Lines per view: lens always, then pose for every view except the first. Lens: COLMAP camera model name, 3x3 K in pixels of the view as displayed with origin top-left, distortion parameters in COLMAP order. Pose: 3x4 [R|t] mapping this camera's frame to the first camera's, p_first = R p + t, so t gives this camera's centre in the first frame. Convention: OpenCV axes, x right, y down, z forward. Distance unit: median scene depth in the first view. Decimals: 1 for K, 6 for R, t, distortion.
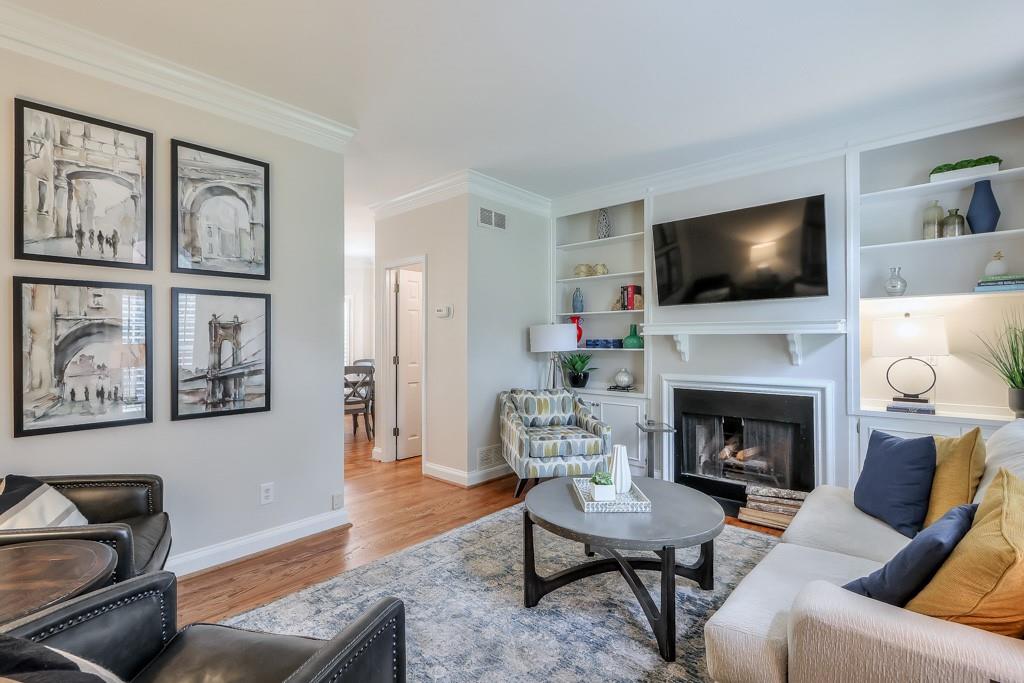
lens RADIAL K [[475.7, 0, 506.5], [0, 475.7, 339.9], [0, 0, 1]] dist [0.000633, -0.003966]
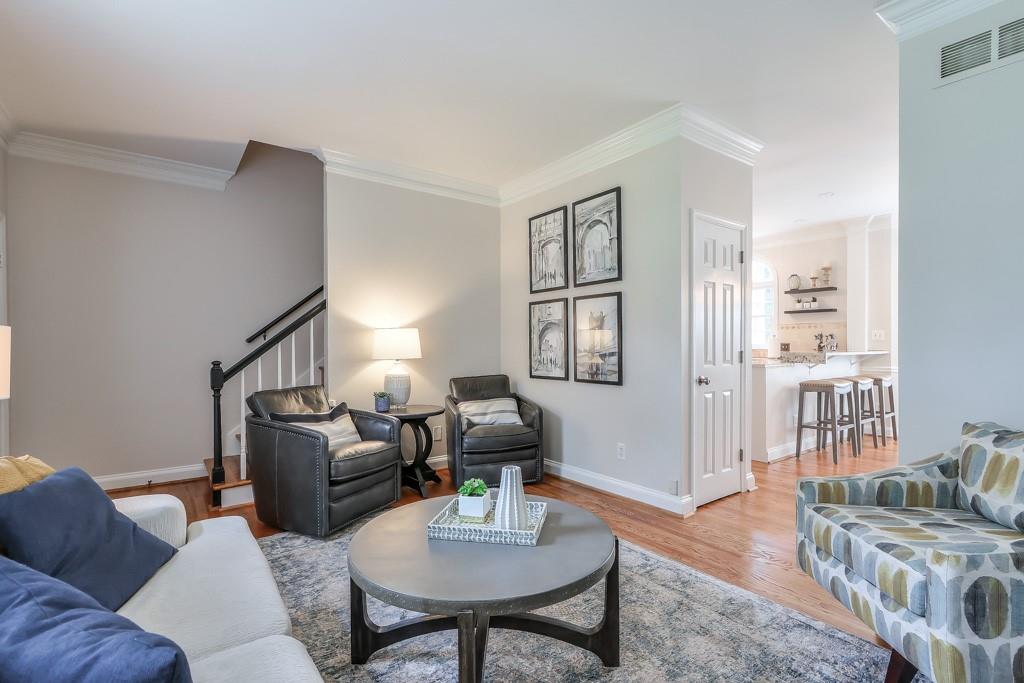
lens RADIAL K [[475.7, 0, 511.1], [0, 475.7, 343.0], [0, 0, 1]] dist [0.000633, -0.003966]
pose [[-0.195005, 0.007820, -0.980771, 0.779752], [0.018068, 0.999827, 0.004379, 0.026887], [0.980636, -0.016866, -0.195112, 0.966464]]
